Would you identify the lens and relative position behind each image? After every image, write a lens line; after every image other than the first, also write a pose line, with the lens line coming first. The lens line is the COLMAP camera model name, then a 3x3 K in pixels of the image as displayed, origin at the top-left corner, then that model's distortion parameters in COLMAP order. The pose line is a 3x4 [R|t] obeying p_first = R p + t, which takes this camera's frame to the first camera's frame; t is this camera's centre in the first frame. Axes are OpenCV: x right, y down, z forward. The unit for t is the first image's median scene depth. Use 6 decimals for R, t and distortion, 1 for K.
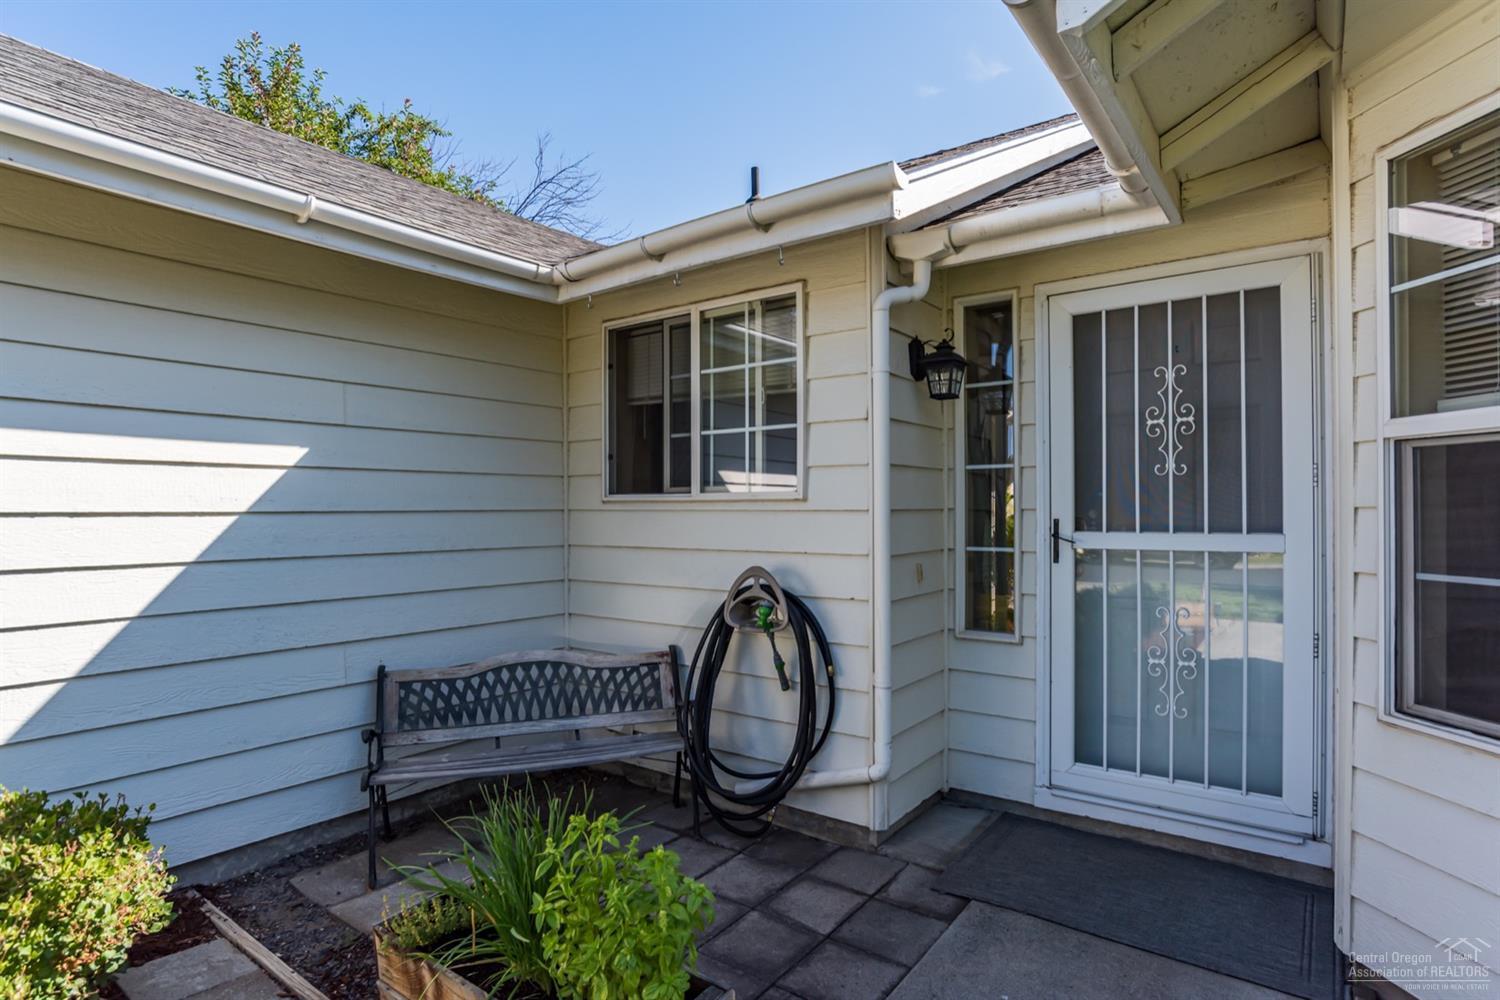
lens RADIAL K [[790.4, 0, 752.1], [0, 790.4, 517.8], [0, 0, 1]] dist [-0.002961, -0.000566]
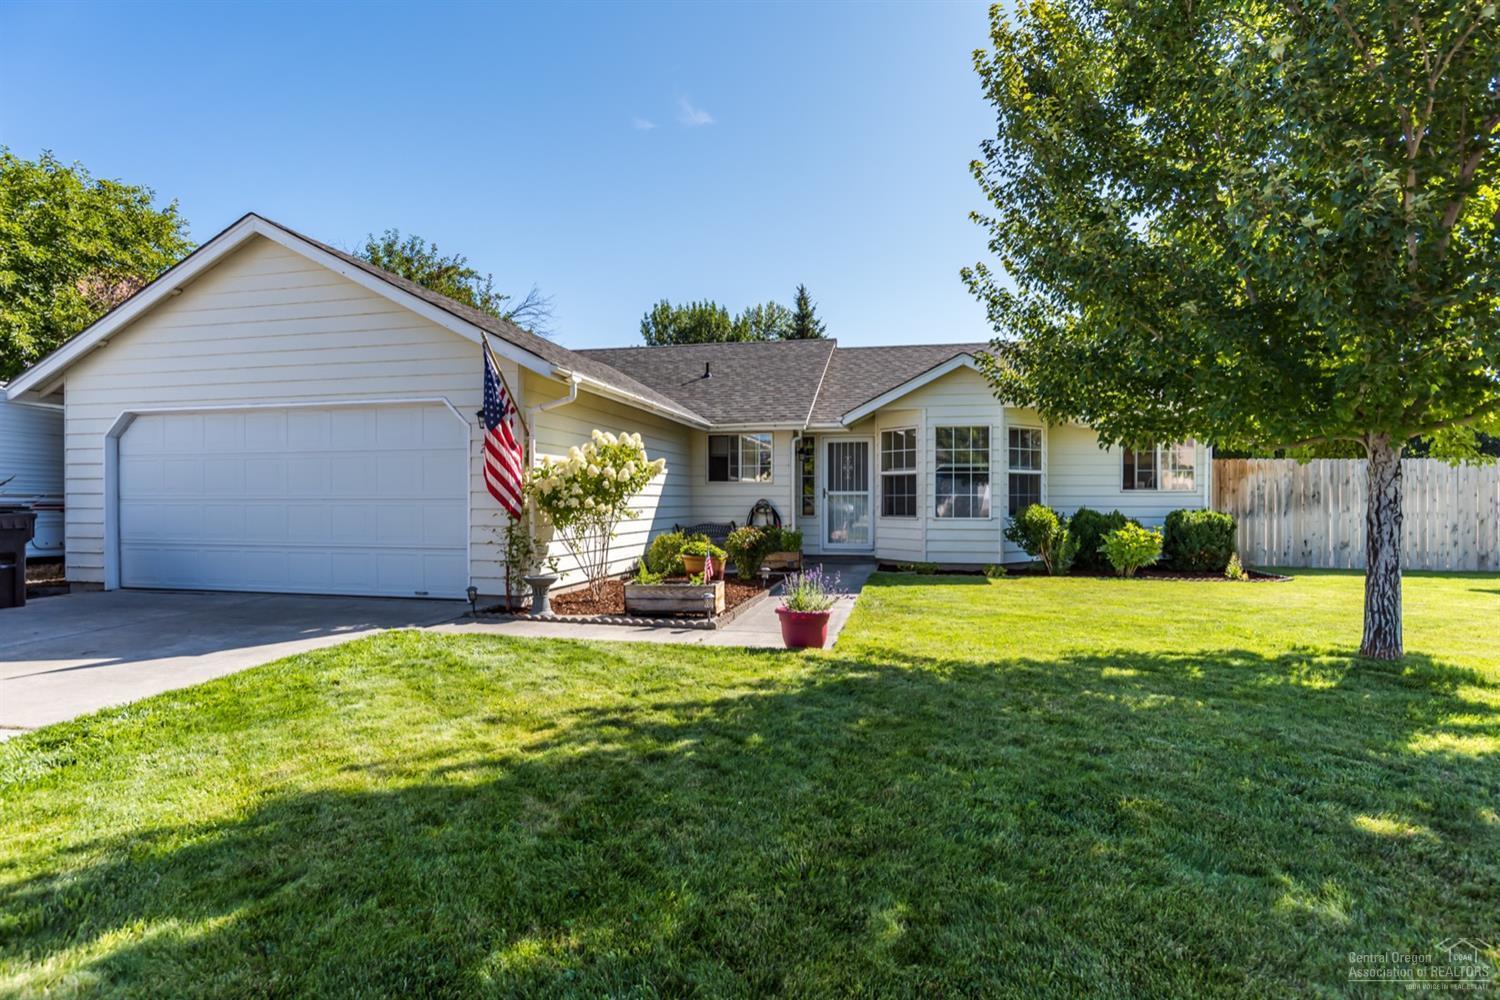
lens RADIAL K [[790.4, 0, 752.1], [0, 790.4, 517.8], [0, 0, 1]] dist [-0.002961, -0.000566]
pose [[0.908035, -0.004800, 0.418868, -1.860286], [-0.000933, 0.999909, 0.013481, 0.108139], [-0.418894, -0.012632, 0.907947, -2.880587]]
